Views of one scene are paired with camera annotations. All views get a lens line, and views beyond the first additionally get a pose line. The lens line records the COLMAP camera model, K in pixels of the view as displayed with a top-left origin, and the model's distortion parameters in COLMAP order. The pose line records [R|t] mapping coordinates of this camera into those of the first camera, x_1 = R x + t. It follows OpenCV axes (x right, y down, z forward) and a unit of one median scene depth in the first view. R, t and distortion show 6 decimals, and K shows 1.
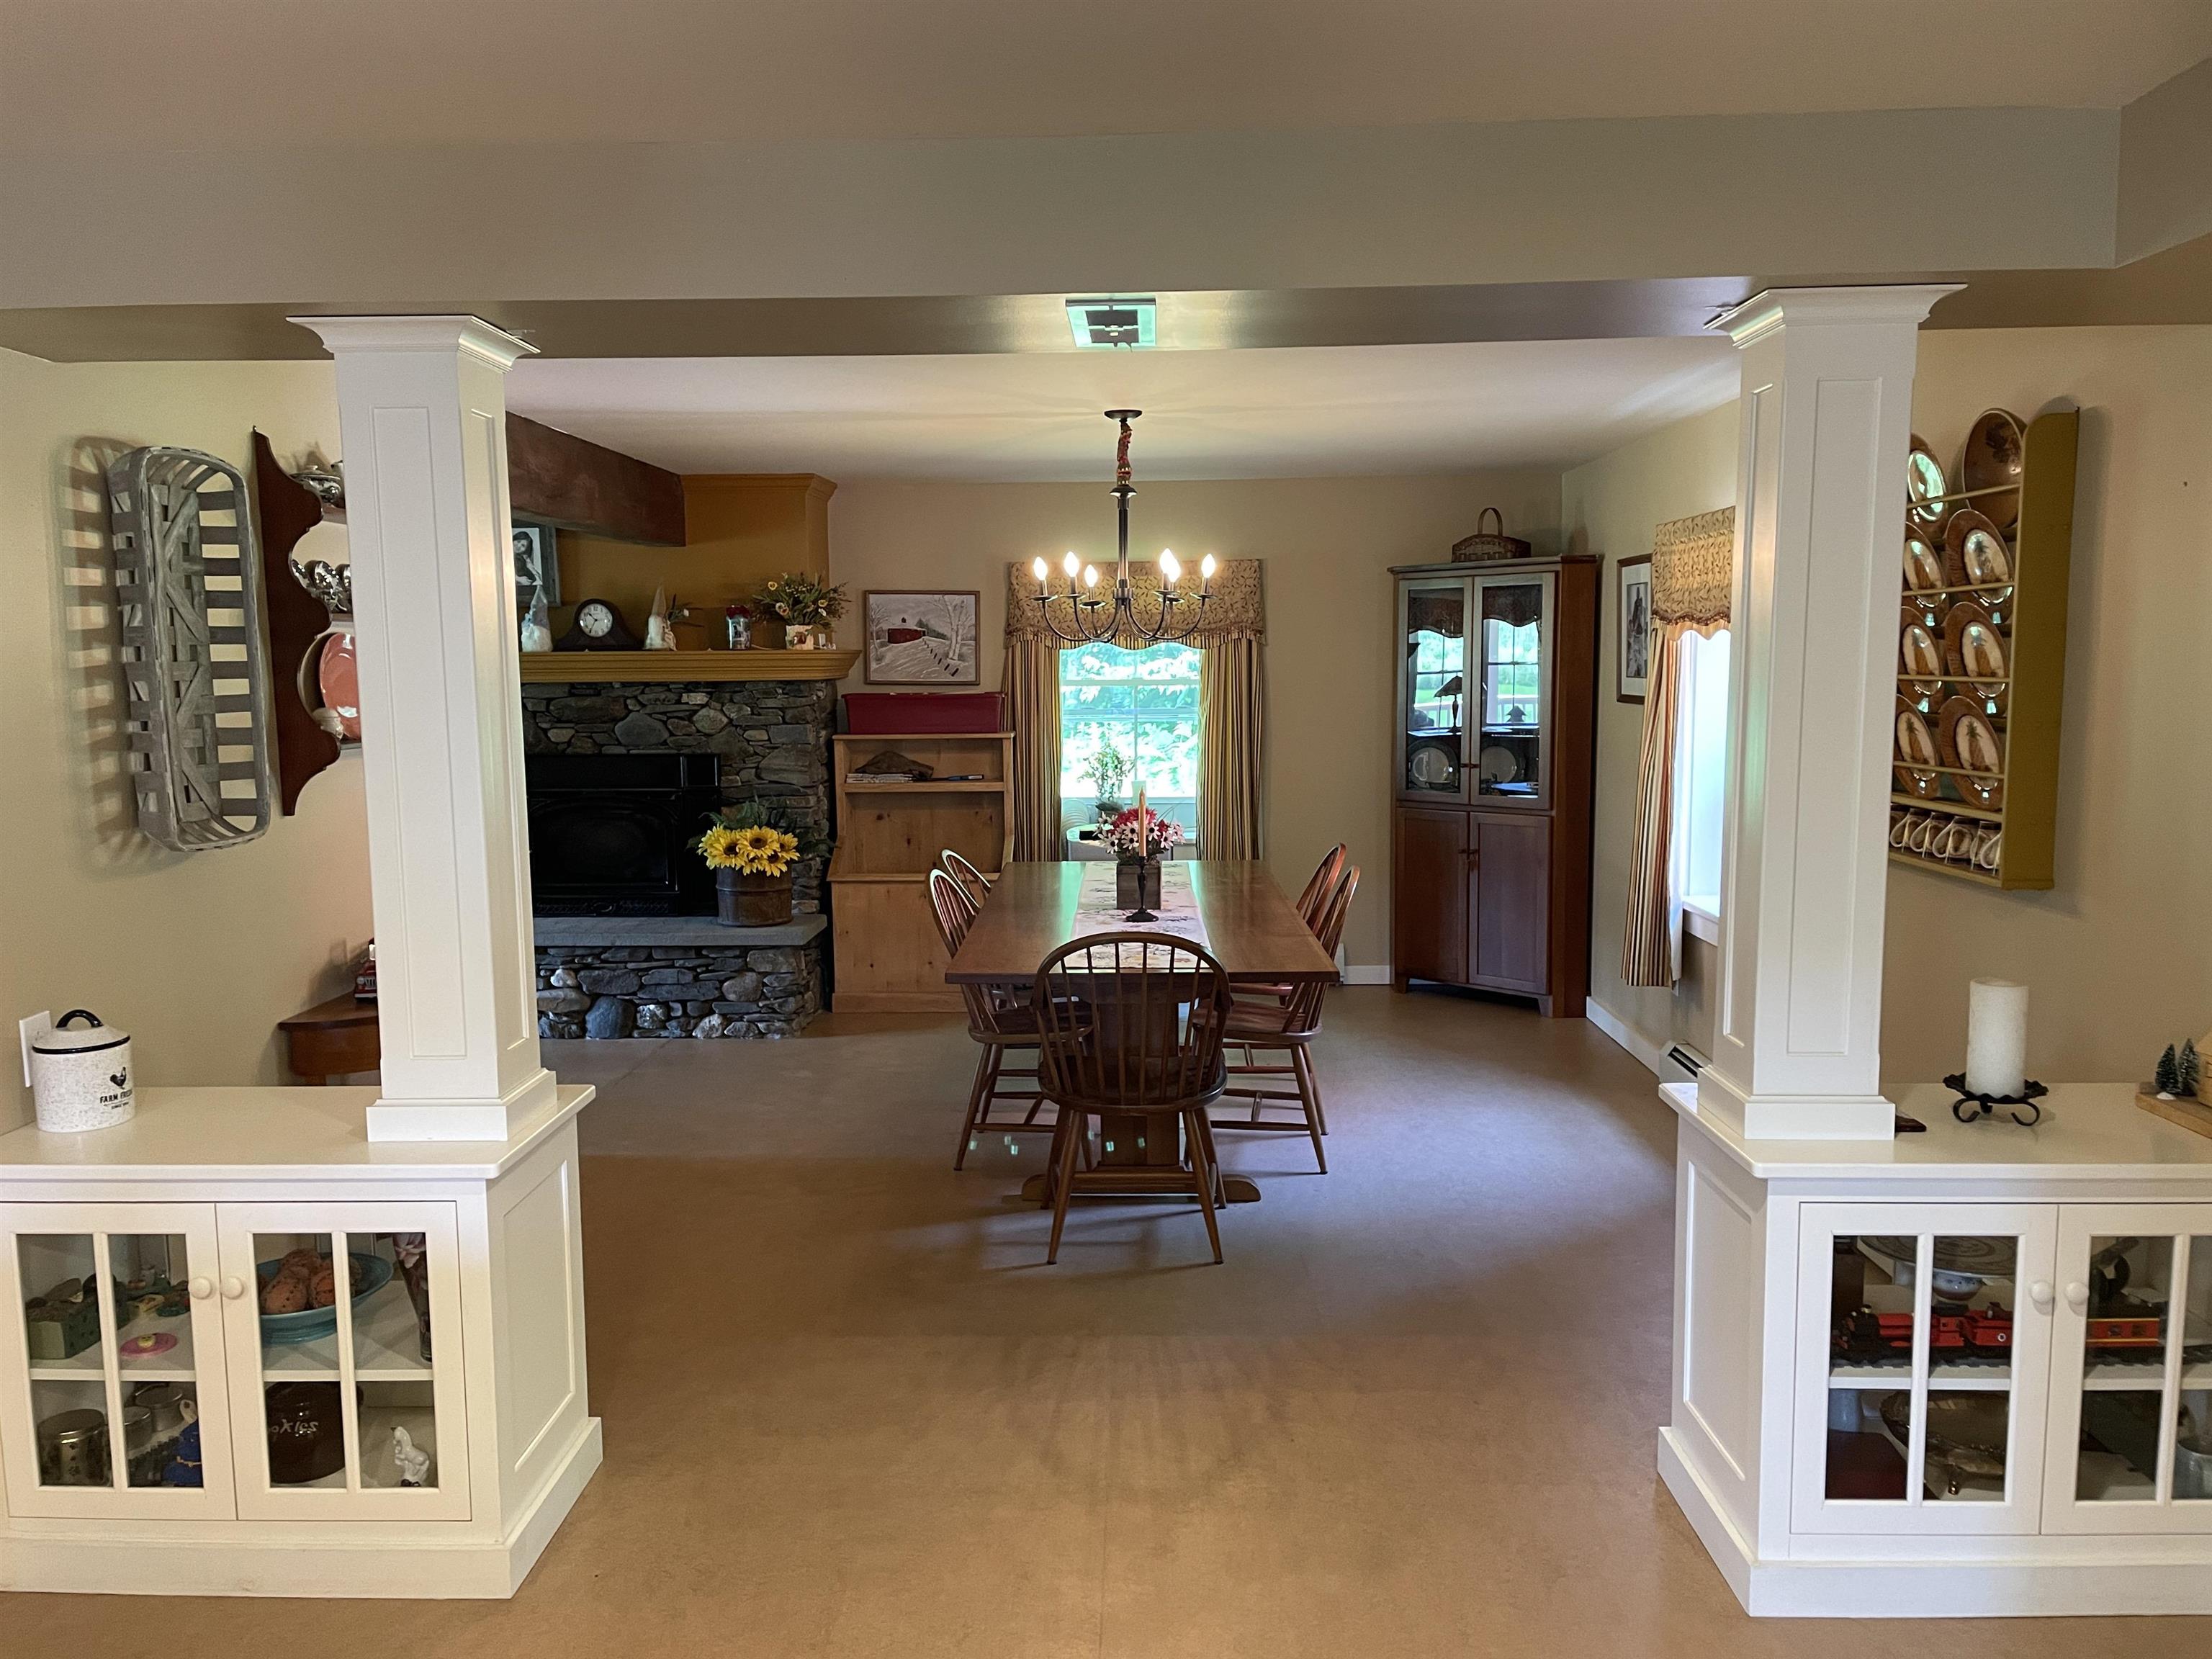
lens RADIAL K [[1660.6, 0, 1107.3], [0, 1660.6, 827.3], [0, 0, 1]] dist [0.008989, 0.000766]
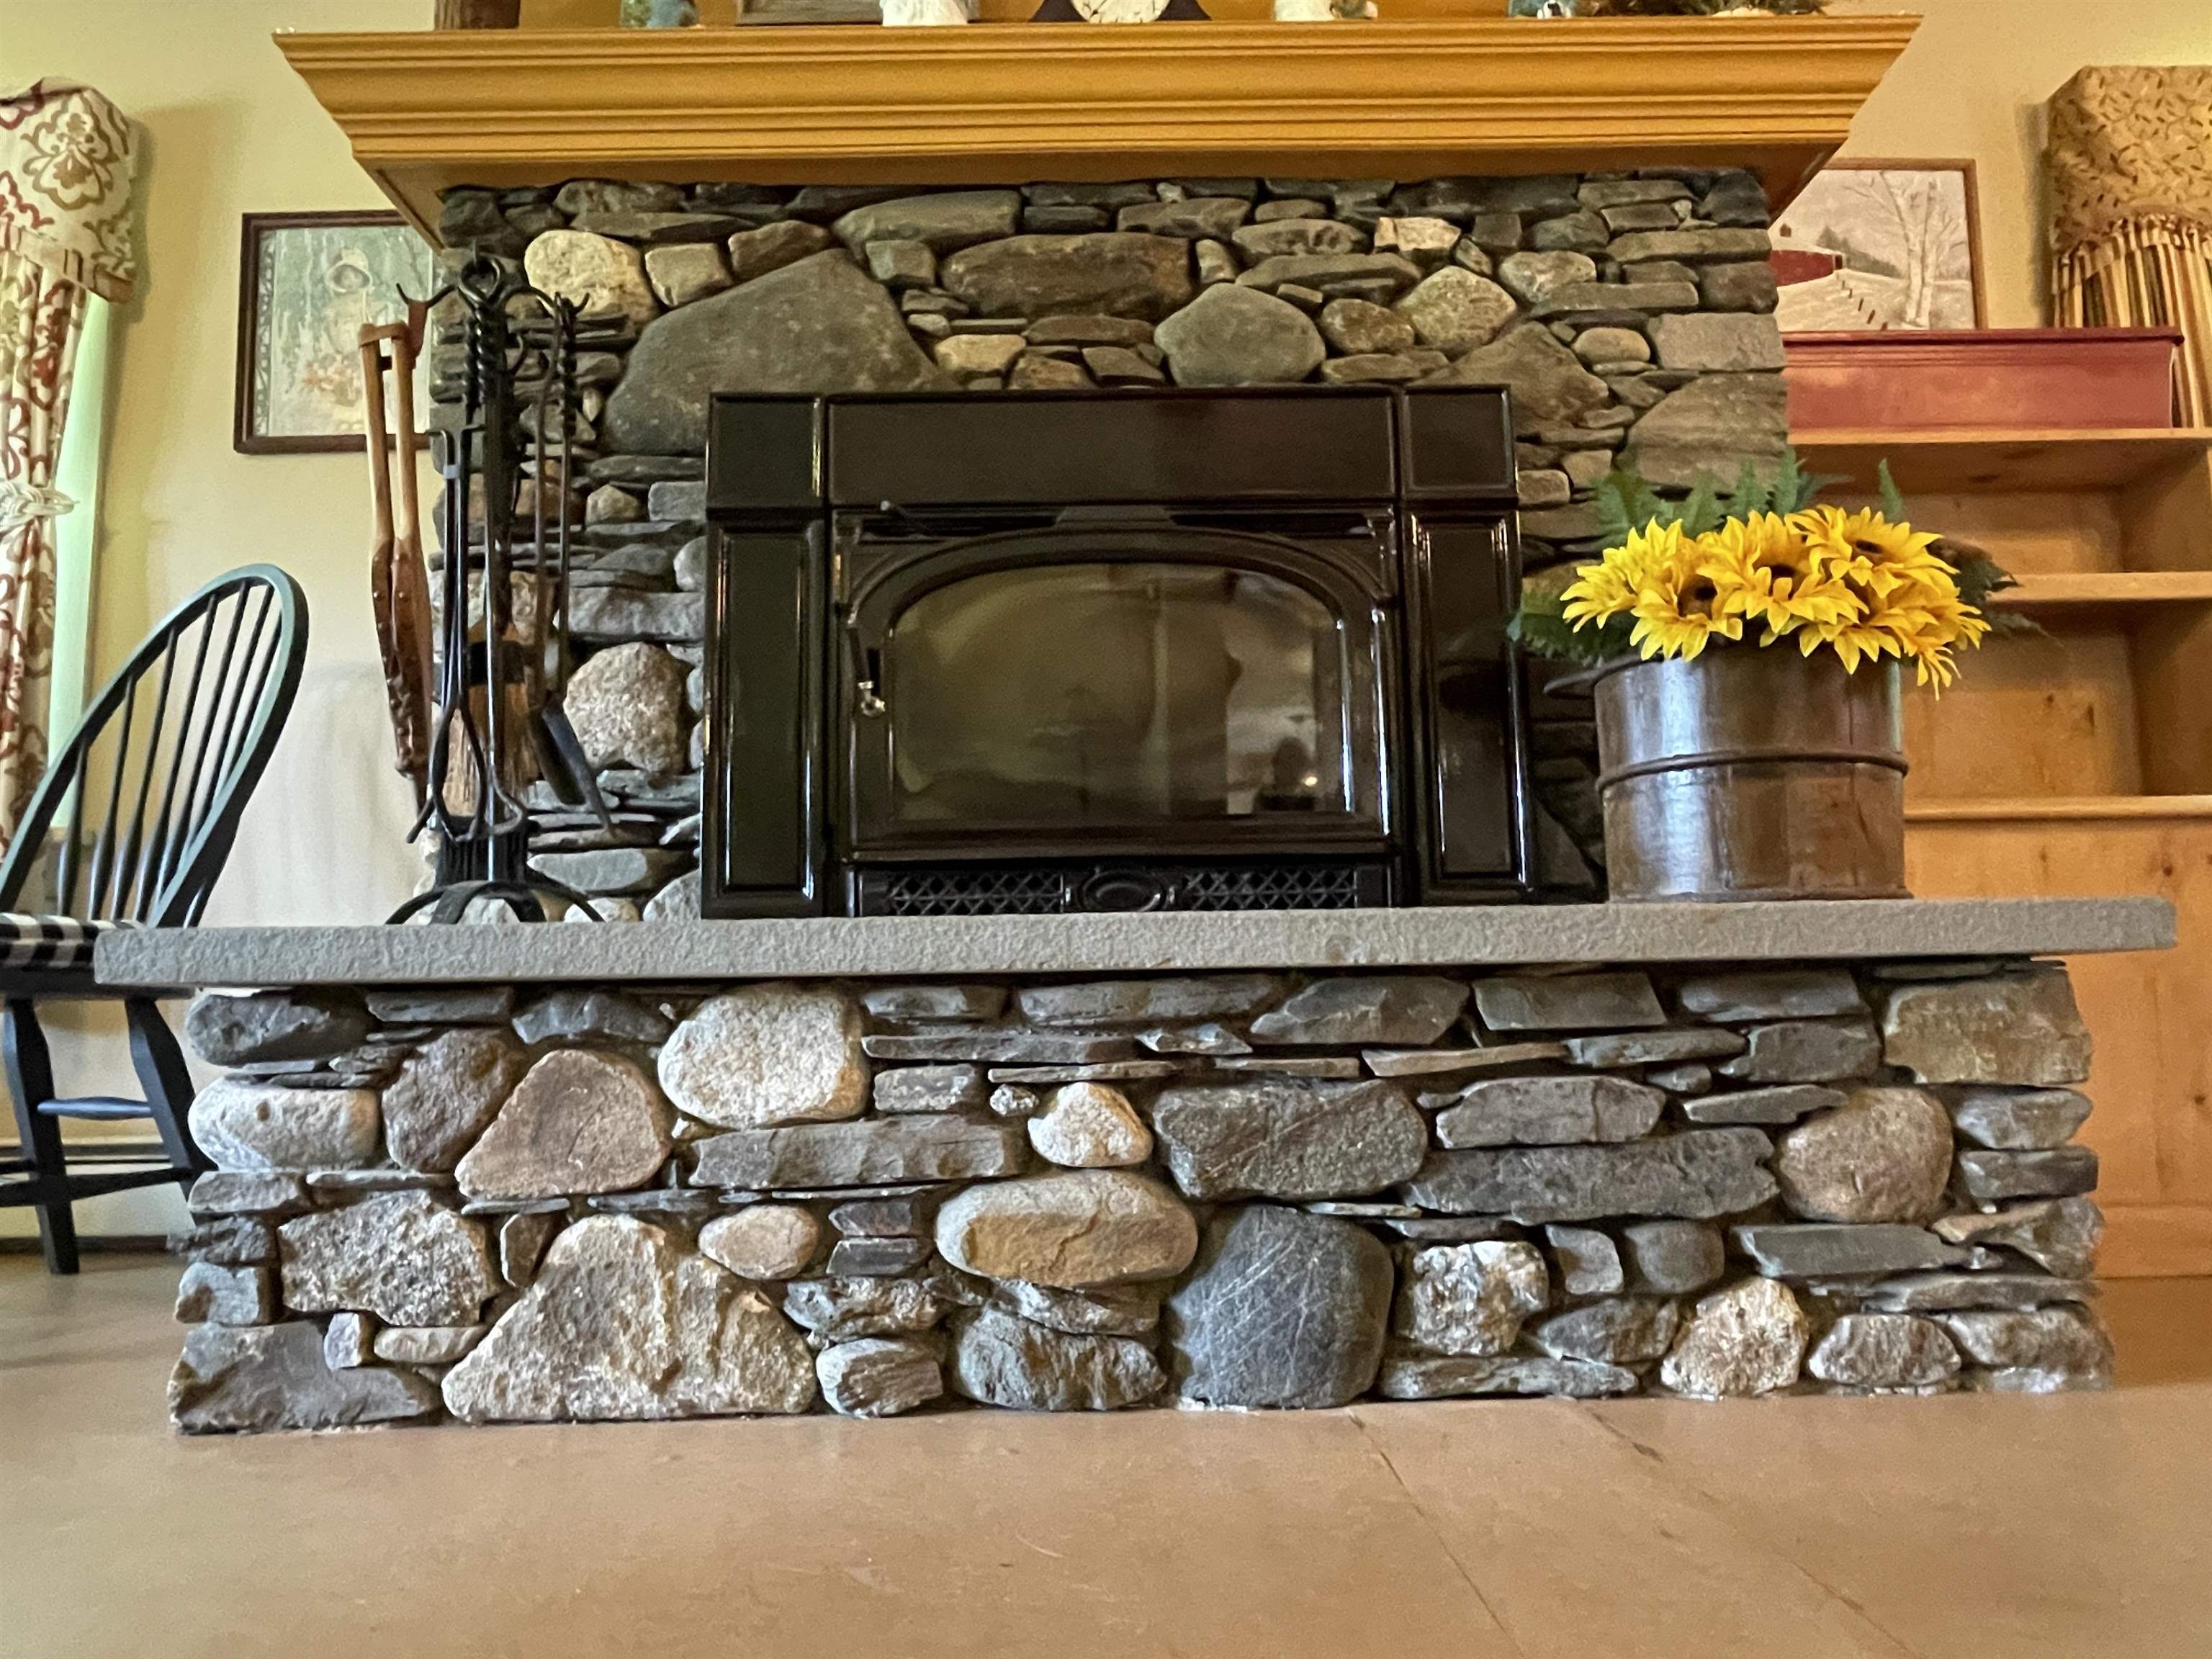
lens RADIAL K [[1383.2, 0, 1104.6], [0, 1383.2, 837.1], [0, 0, 1]] dist [0.003237, 0.000405]
pose [[0.999568, -0.011307, 0.027131, -0.328810], [0.017108, 0.974386, -0.224230, 0.094519], [-0.023901, 0.224597, 0.974159, 0.806907]]
